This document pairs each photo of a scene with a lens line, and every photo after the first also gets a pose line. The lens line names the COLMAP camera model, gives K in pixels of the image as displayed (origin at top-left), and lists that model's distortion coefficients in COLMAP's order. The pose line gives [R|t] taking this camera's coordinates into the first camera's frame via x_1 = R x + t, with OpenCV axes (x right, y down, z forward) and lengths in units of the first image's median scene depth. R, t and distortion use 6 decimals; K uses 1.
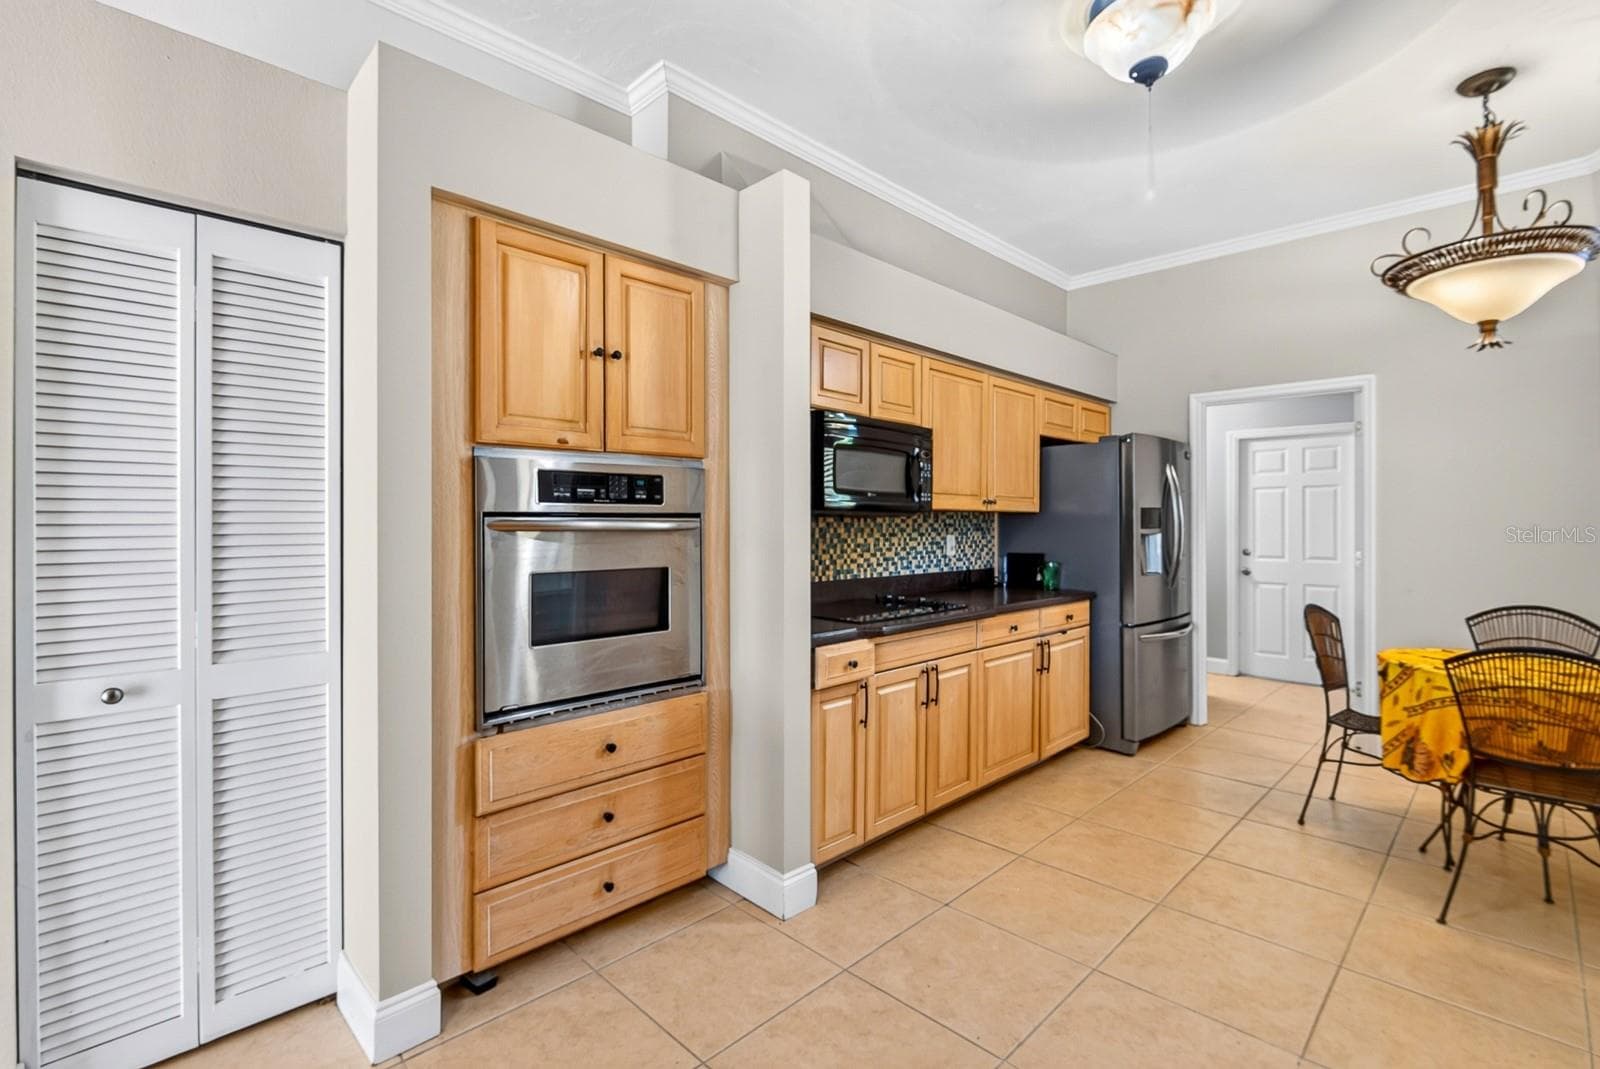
lens RADIAL K [[742.1, 0, 813.3], [0, 742.1, 529.5], [0, 0, 1]] dist [-0.000965, -0.000146]
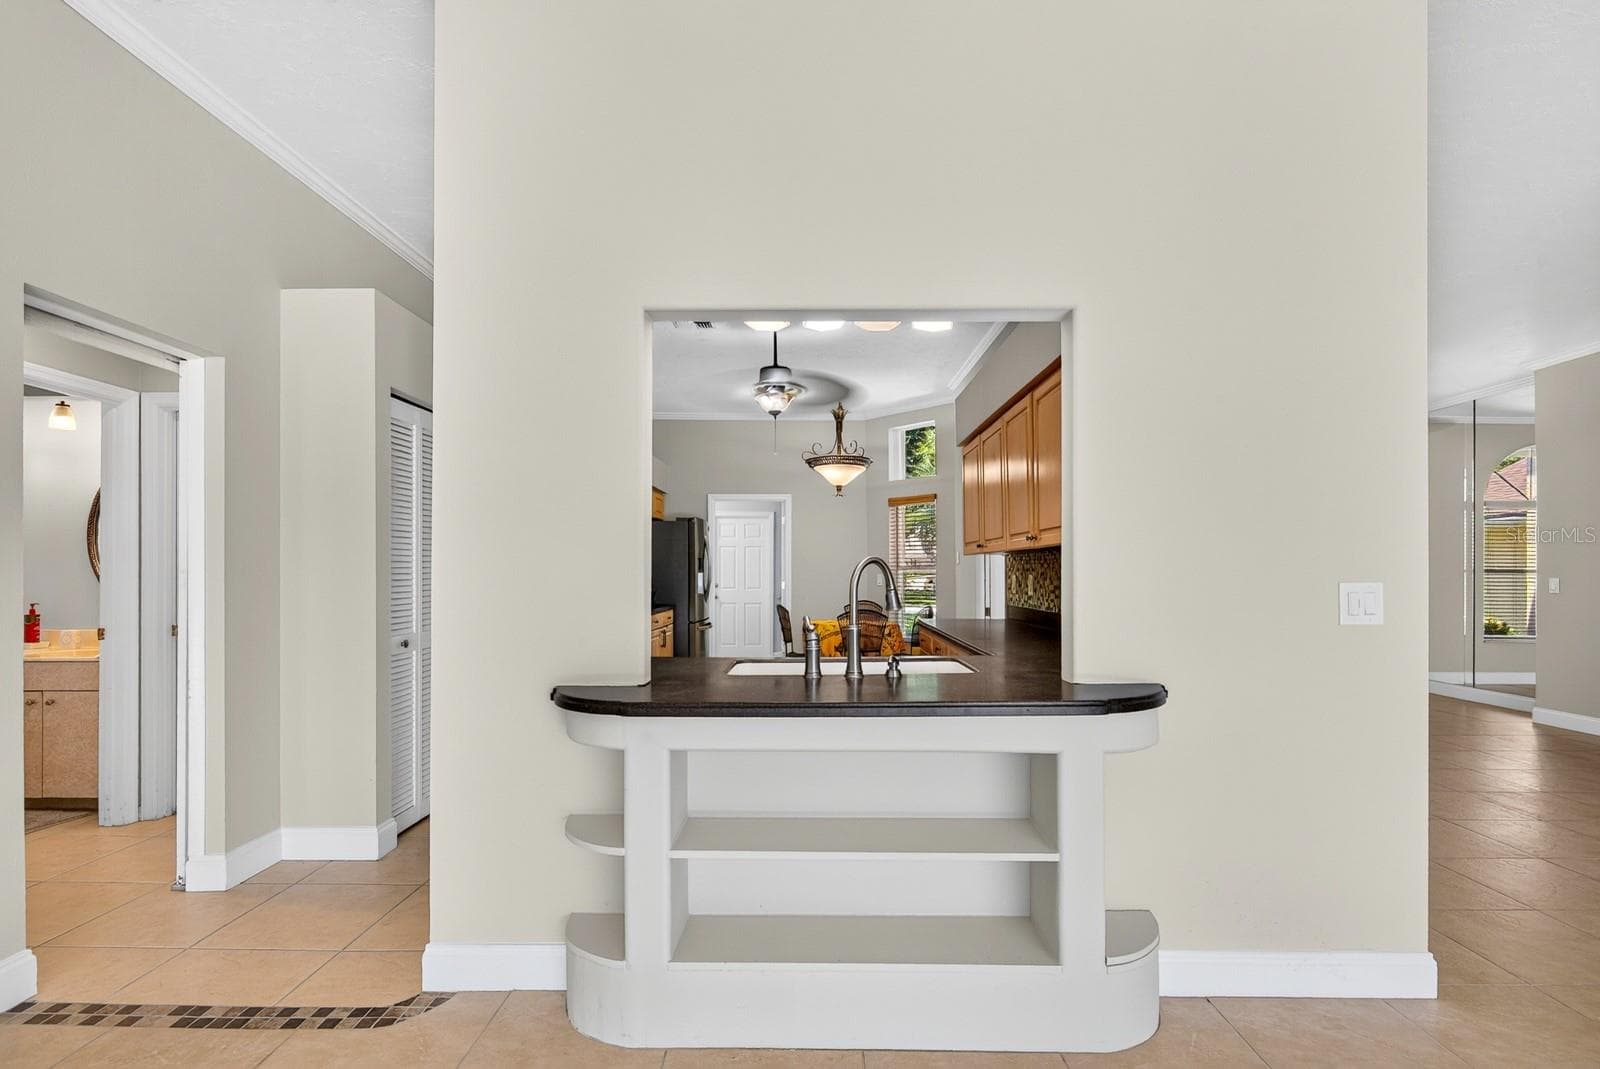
lens RADIAL K [[747.0, 0, 802.0], [0, 747.0, 581.0], [0, 0, 1]] dist [-0.001603, -0.001011]
pose [[0.725739, -0.008697, 0.687915, -0.726735], [0.007105, 0.999962, 0.005147, 0.023630], [-0.687933, 0.001152, 0.725773, -0.591872]]
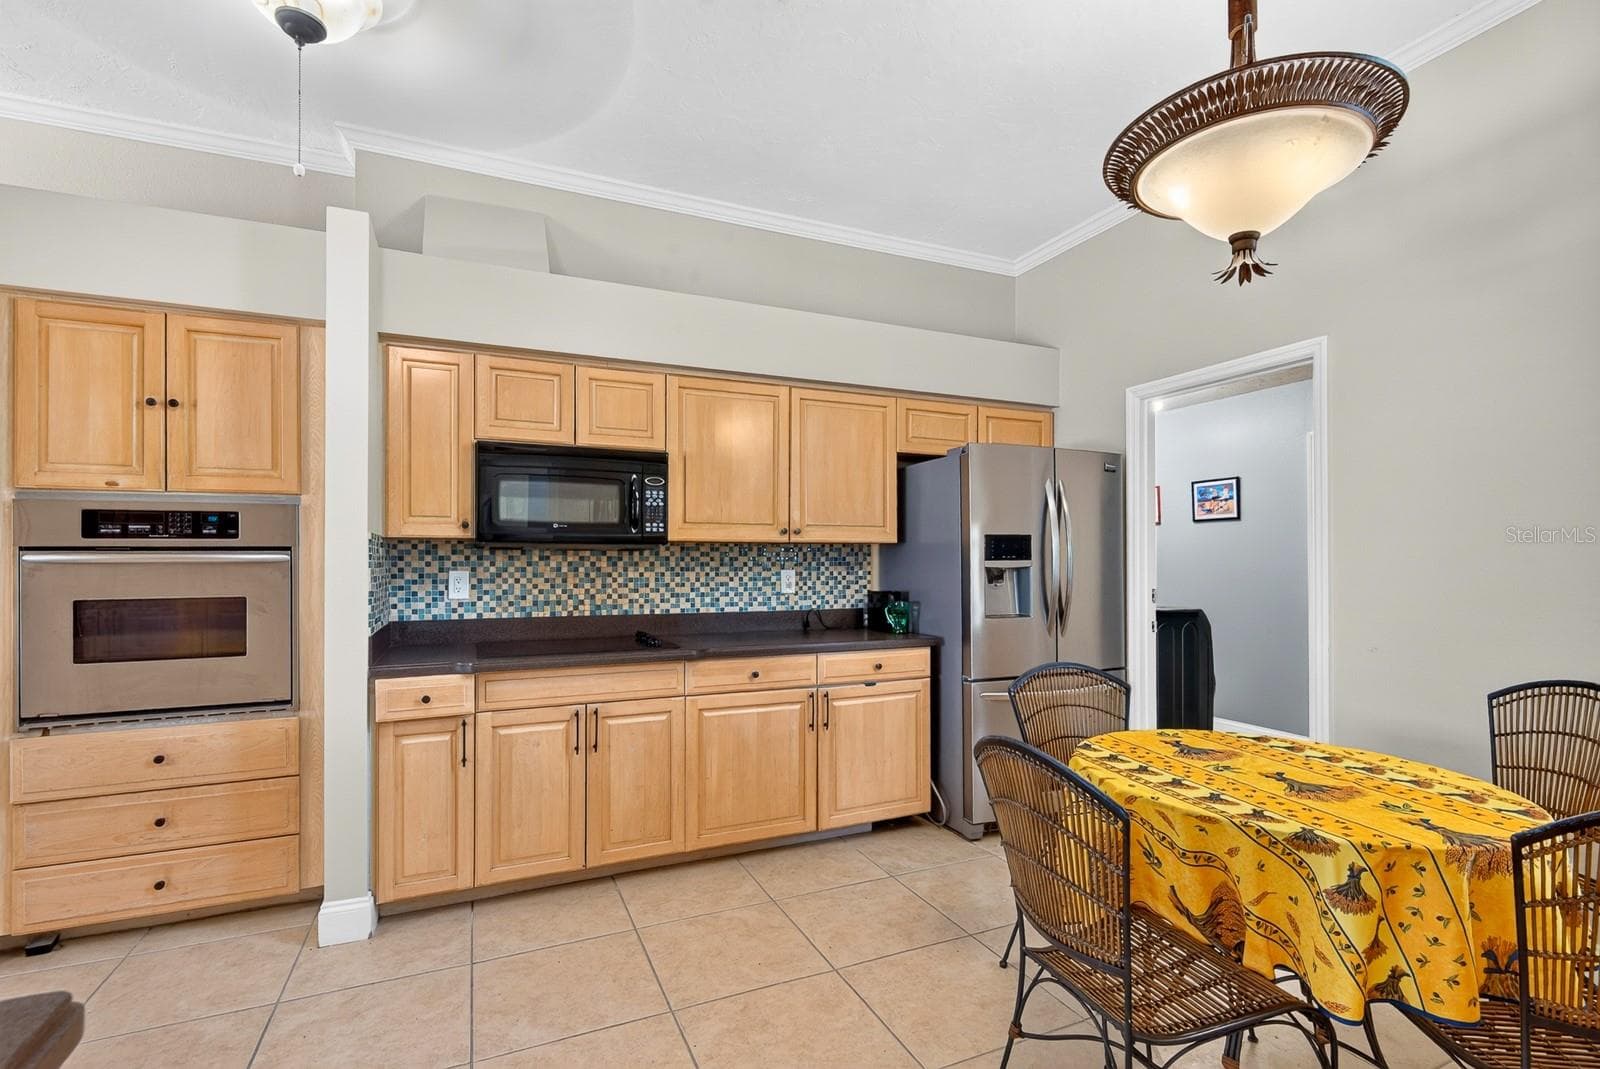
lens RADIAL K [[749.8, 0, 803.1], [0, 749.8, 564.5], [0, 0, 1]] dist [0.000984, -0.000278]
pose [[0.930335, -0.005947, -0.366663, 0.622276], [0.003020, 0.999959, -0.008554, 0.010451], [0.366698, 0.006851, 0.930315, 0.187541]]
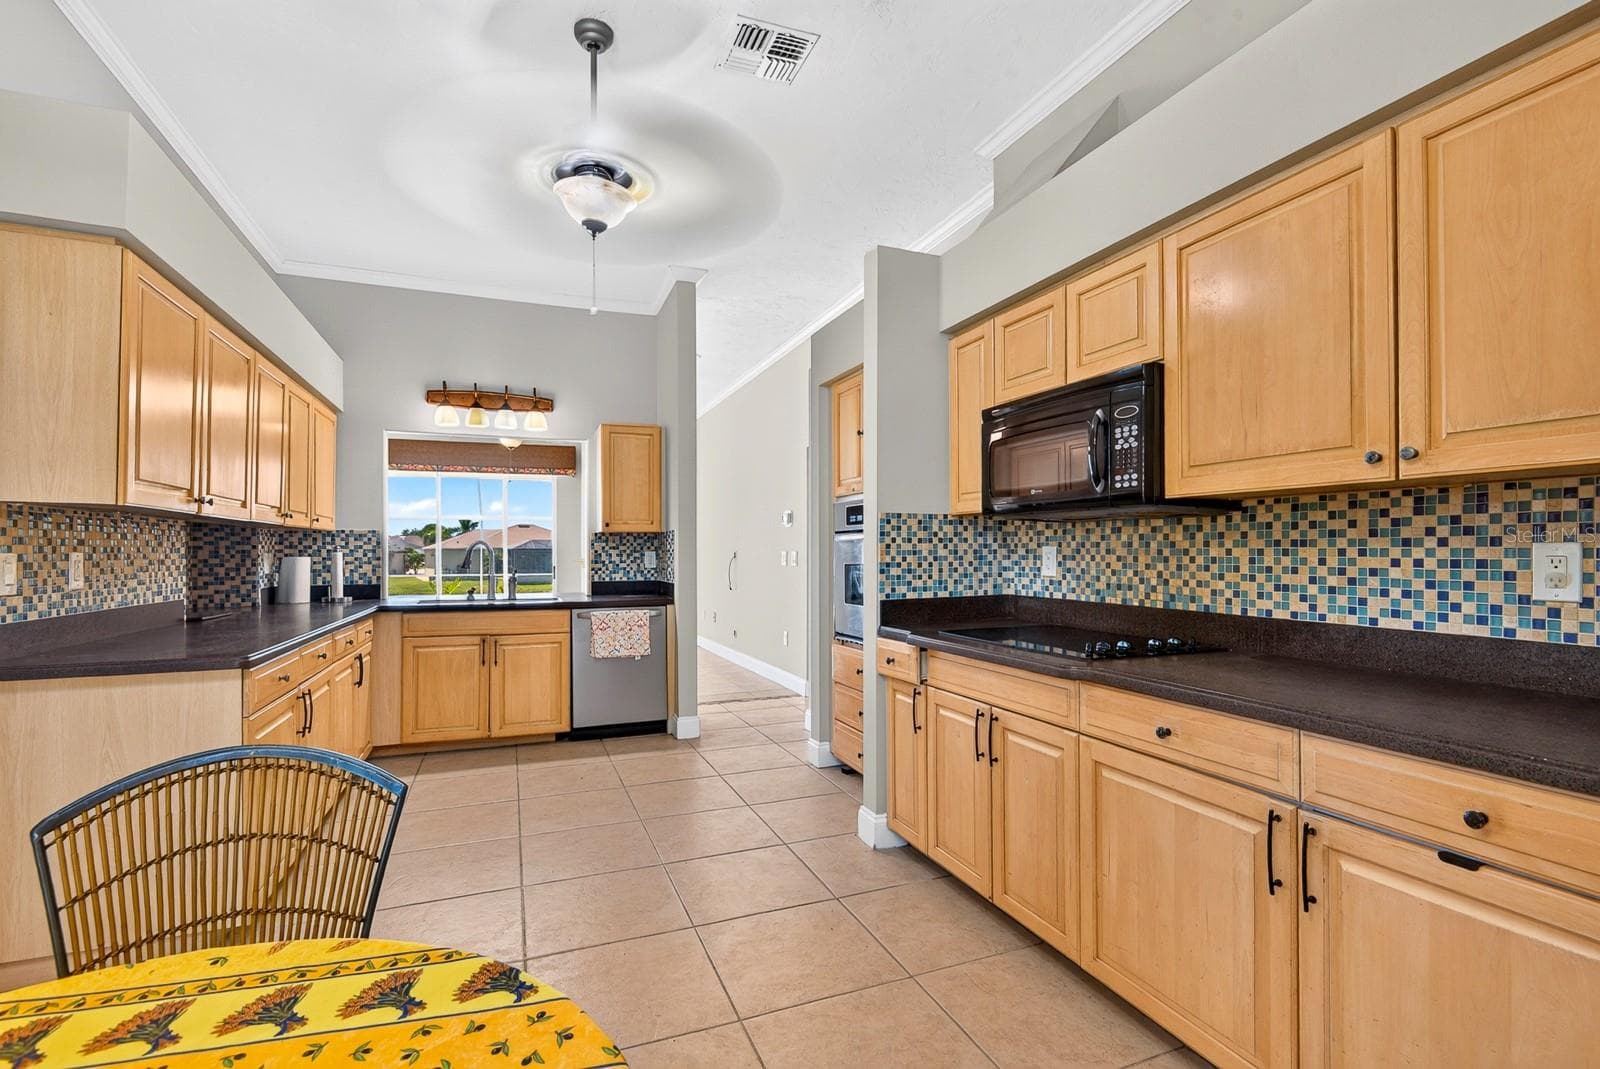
lens RADIAL K [[732.1, 0, 796.6], [0, 732.1, 551.8], [0, 0, 1]] dist [-0.000156, -0.000864]
pose [[-0.408163, 0.000004, -0.912909, 0.771794], [-0.004600, 0.999987, 0.002060, 0.014814], [0.912897, 0.005040, -0.408158, 0.935357]]
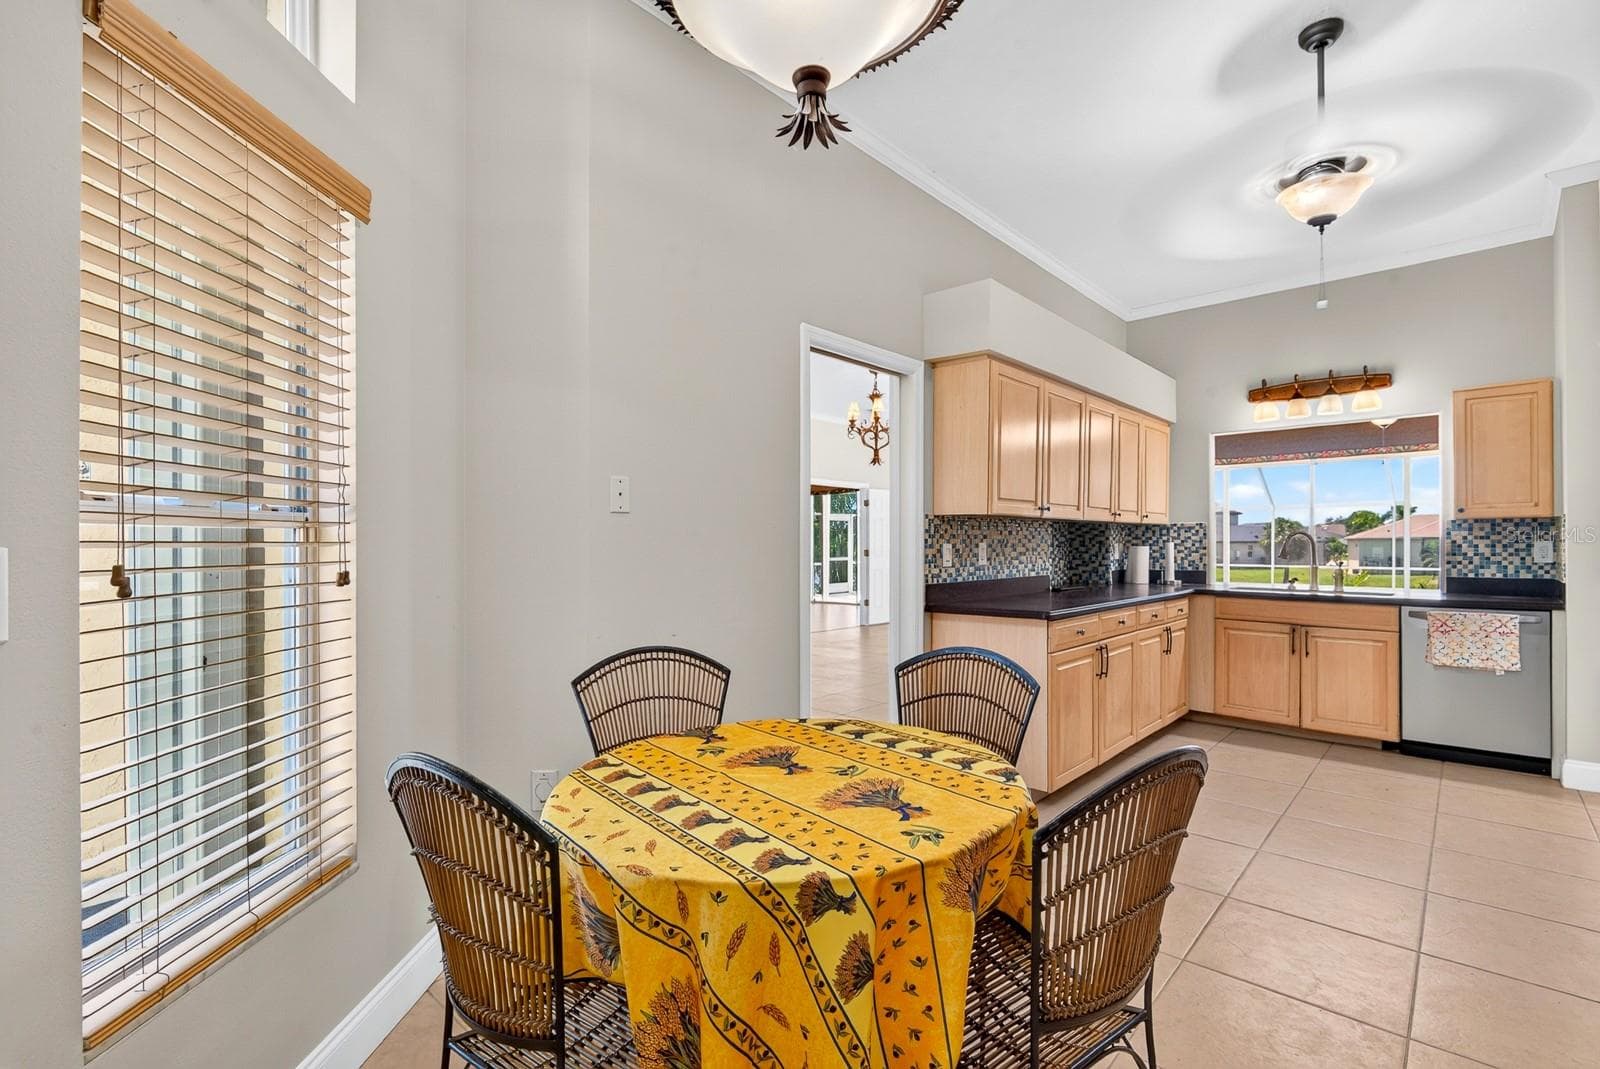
lens RADIAL K [[728.8, 0, 804.0], [0, 728.8, 542.8], [0, 0, 1]] dist [0.005561, -0.008919]
pose [[-0.999585, 0.000991, -0.028807, 0.732910], [0.000804, 0.999979, 0.006487, 0.012153], [0.028812, 0.006461, -0.999564, 1.167898]]
